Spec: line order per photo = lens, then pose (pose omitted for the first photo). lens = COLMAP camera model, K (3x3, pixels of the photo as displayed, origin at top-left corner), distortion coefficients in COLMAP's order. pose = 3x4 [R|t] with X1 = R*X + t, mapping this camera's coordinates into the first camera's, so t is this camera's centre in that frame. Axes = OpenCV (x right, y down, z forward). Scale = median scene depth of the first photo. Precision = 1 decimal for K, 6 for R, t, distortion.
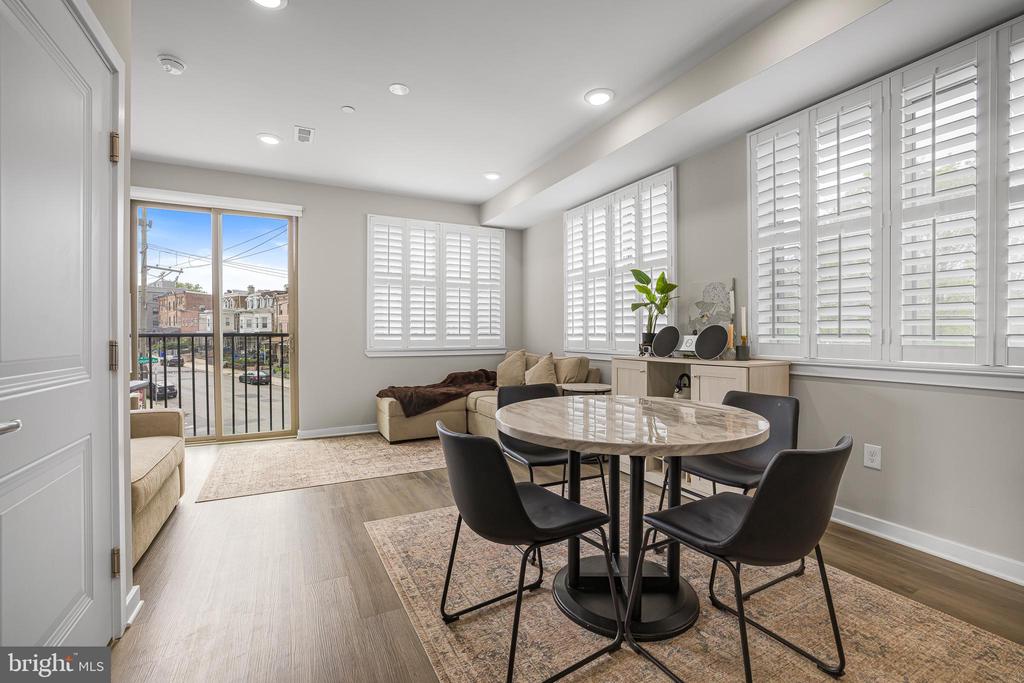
lens RADIAL K [[442.1, 0, 506.6], [0, 442.1, 334.6], [0, 0, 1]] dist [-0.044529, 0.015077]
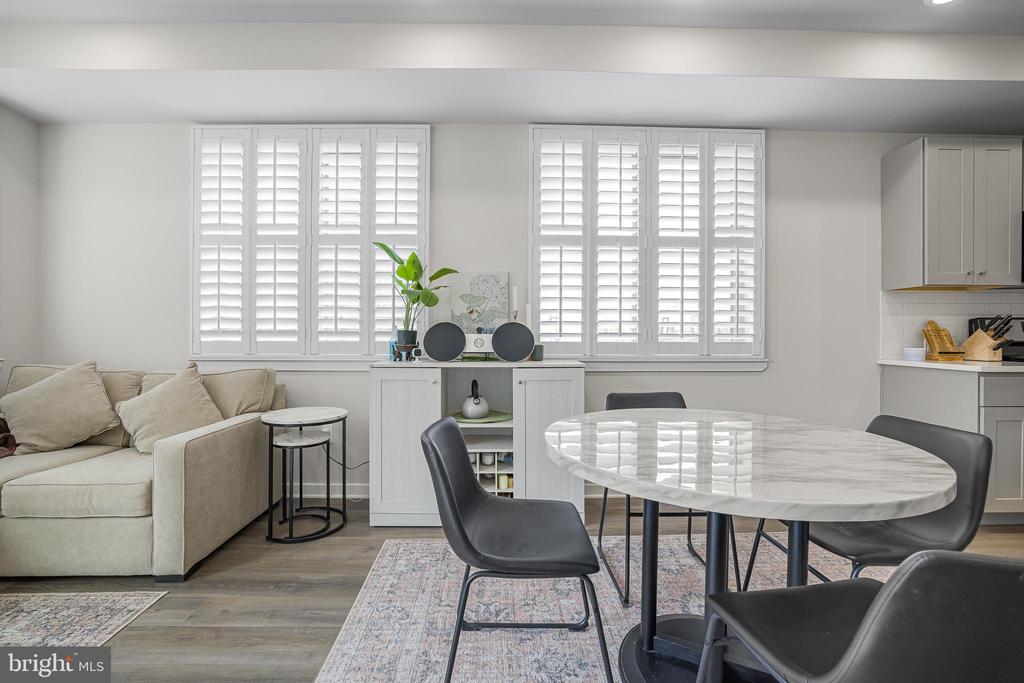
lens RADIAL K [[442.1, 0, 505.0], [0, 442.1, 335.7], [0, 0, 1]] dist [-0.044529, 0.015077]
pose [[0.437538, -0.001530, 0.899199, -0.220785], [-0.004170, 0.999984, 0.003730, 0.001318], [-0.899190, -0.005381, 0.437525, 0.399918]]
